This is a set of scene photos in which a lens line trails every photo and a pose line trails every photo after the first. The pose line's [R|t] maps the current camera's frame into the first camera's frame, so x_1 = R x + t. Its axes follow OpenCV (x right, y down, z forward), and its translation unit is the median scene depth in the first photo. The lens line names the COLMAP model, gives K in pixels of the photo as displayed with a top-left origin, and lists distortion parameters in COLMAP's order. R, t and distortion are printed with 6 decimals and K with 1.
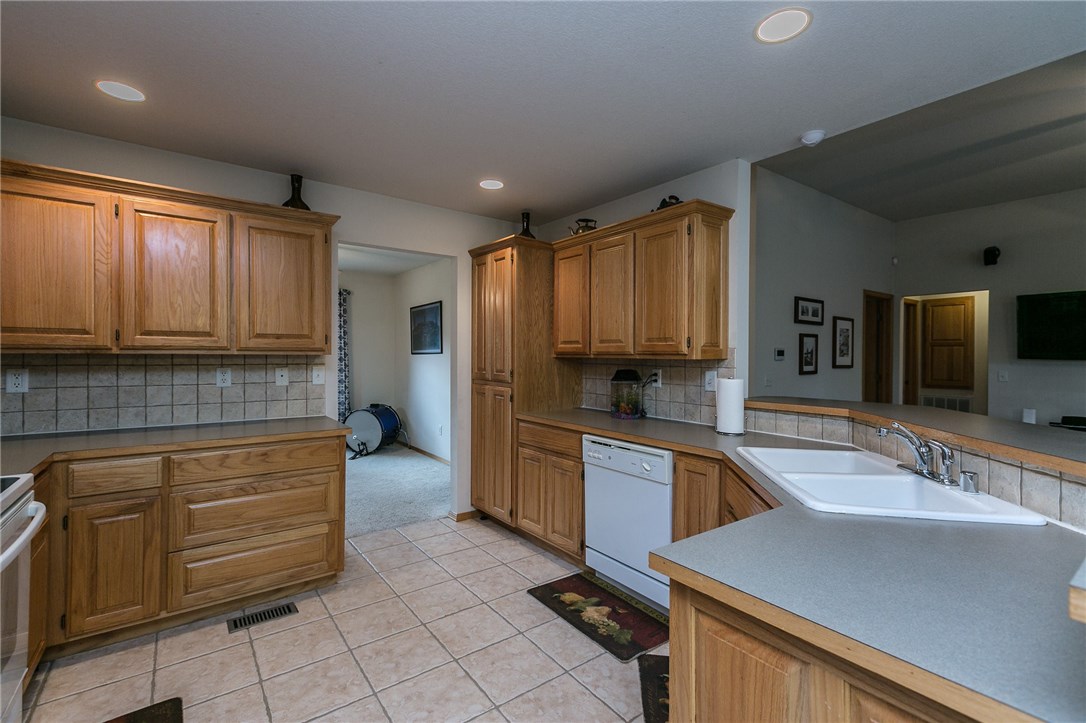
lens RADIAL K [[482.5, 0, 541.2], [0, 482.5, 353.2], [0, 0, 1]] dist [0.008425, 0.000114]
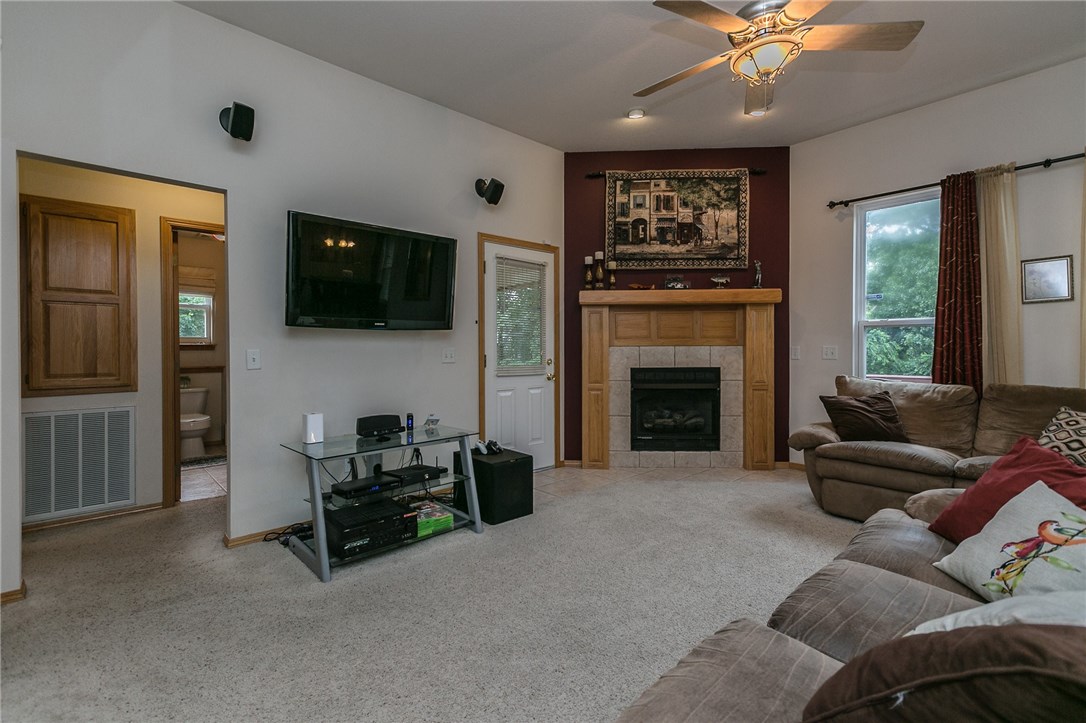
lens RADIAL K [[482.5, 0, 541.2], [0, 482.5, 353.2], [0, 0, 1]] dist [0.008425, 0.000114]
pose [[-0.089227, -0.017612, 0.995856, 0.366815], [0.007761, 0.999801, 0.018377, 0.031820], [-0.995981, 0.009369, -0.089073, 0.676569]]
